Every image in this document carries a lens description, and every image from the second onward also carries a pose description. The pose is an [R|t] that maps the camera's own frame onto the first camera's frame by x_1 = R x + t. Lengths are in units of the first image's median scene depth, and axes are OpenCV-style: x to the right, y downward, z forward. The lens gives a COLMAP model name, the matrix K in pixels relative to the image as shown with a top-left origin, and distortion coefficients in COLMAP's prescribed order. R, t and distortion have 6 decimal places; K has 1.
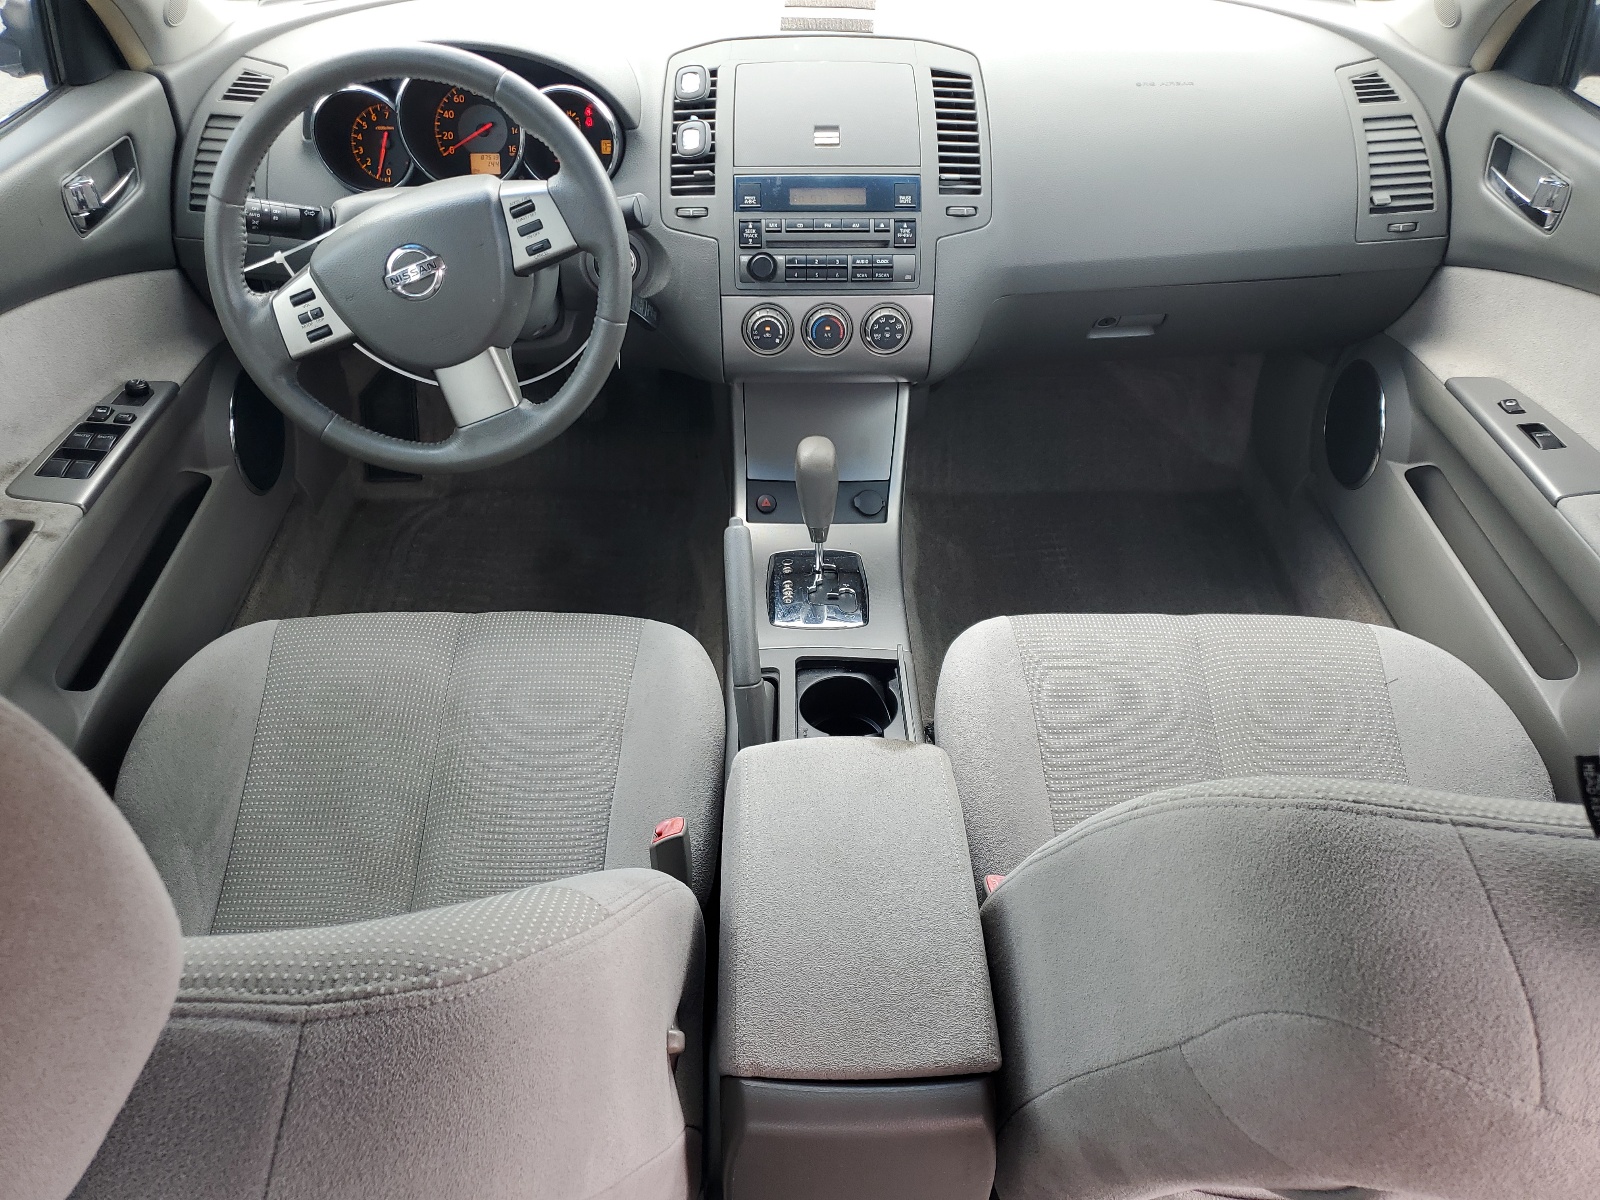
lens RADIAL K [[1212.7, 0, 788.8], [0, 1212.7, 605.1], [0, 0, 1]] dist [-0.006589, -0.018457]
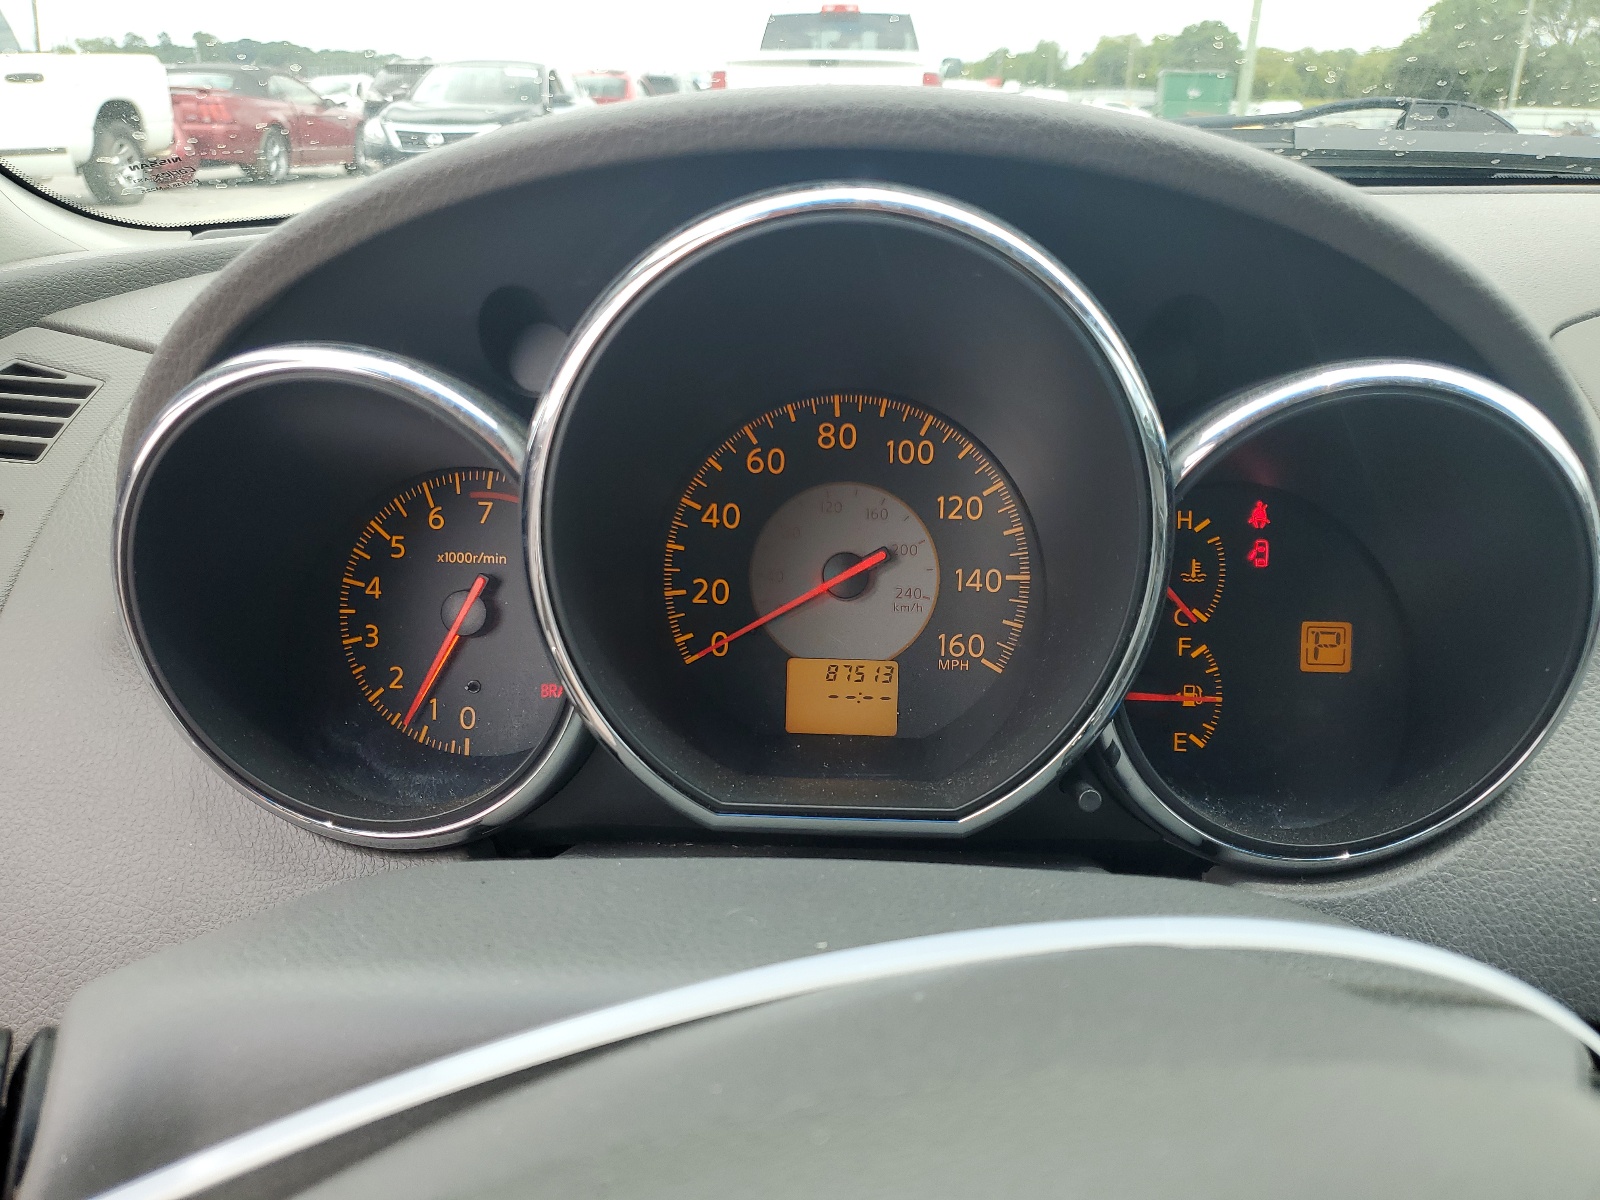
lens RADIAL K [[1212.7, 0, 805.9], [0, 1212.7, 604.0], [0, 0, 1]] dist [-0.006589, -0.018457]
pose [[0.998211, 0.019819, -0.056415, -0.247515], [-0.037212, 0.944415, -0.326642, -0.302472], [0.046805, 0.328157, 0.943463, 0.759289]]
